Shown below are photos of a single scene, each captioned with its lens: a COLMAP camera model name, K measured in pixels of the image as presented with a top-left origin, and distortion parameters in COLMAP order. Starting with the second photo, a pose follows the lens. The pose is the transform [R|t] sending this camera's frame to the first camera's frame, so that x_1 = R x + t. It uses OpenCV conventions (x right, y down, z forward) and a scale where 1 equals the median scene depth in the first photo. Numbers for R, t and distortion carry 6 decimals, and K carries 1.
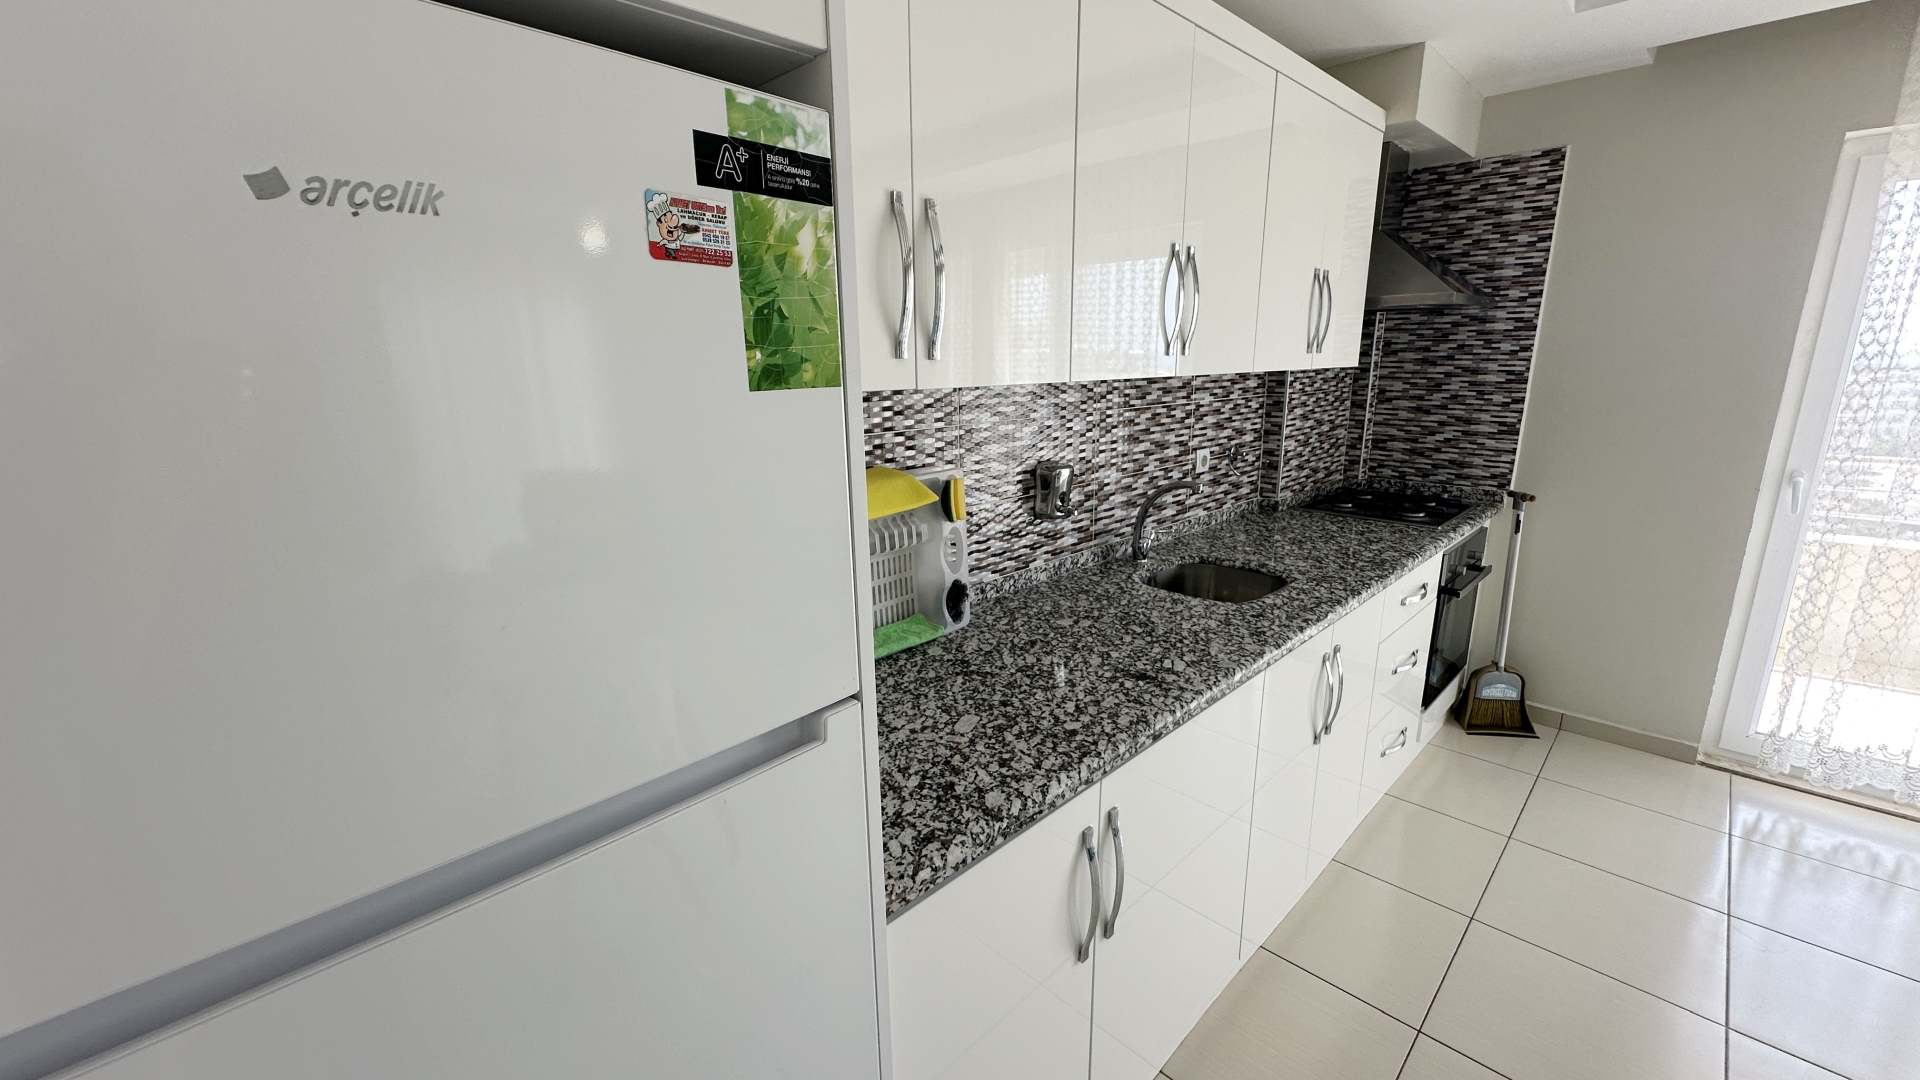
lens RADIAL K [[771.5, 0, 956.4], [0, 771.5, 543.1], [0, 0, 1]] dist [-0.002031, 0.000633]
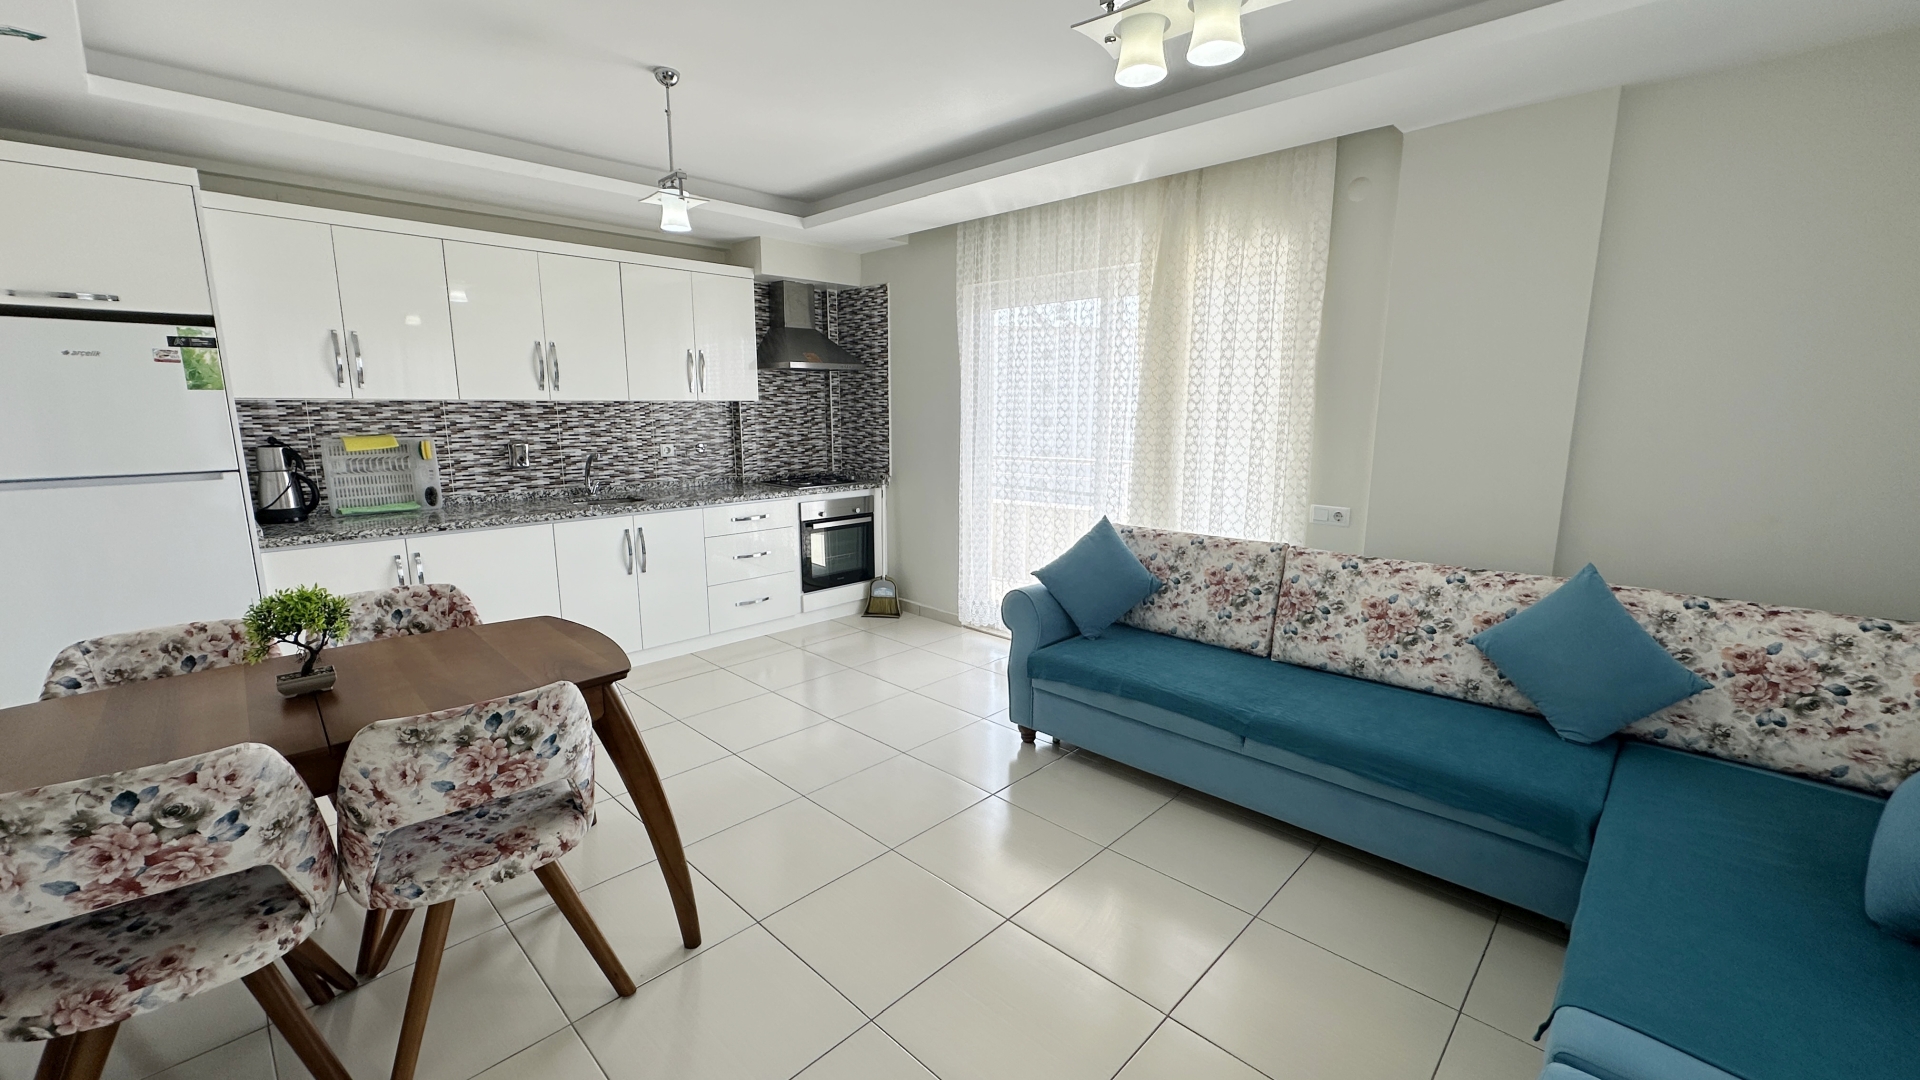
lens RADIAL K [[771.5, 0, 956.4], [0, 771.5, 543.1], [0, 0, 1]] dist [-0.002031, 0.000633]
pose [[0.999895, 0.012113, 0.007895, 1.127087], [-0.011605, 0.998046, -0.061398, 0.246997], [-0.008624, 0.061300, 0.998082, -0.932273]]
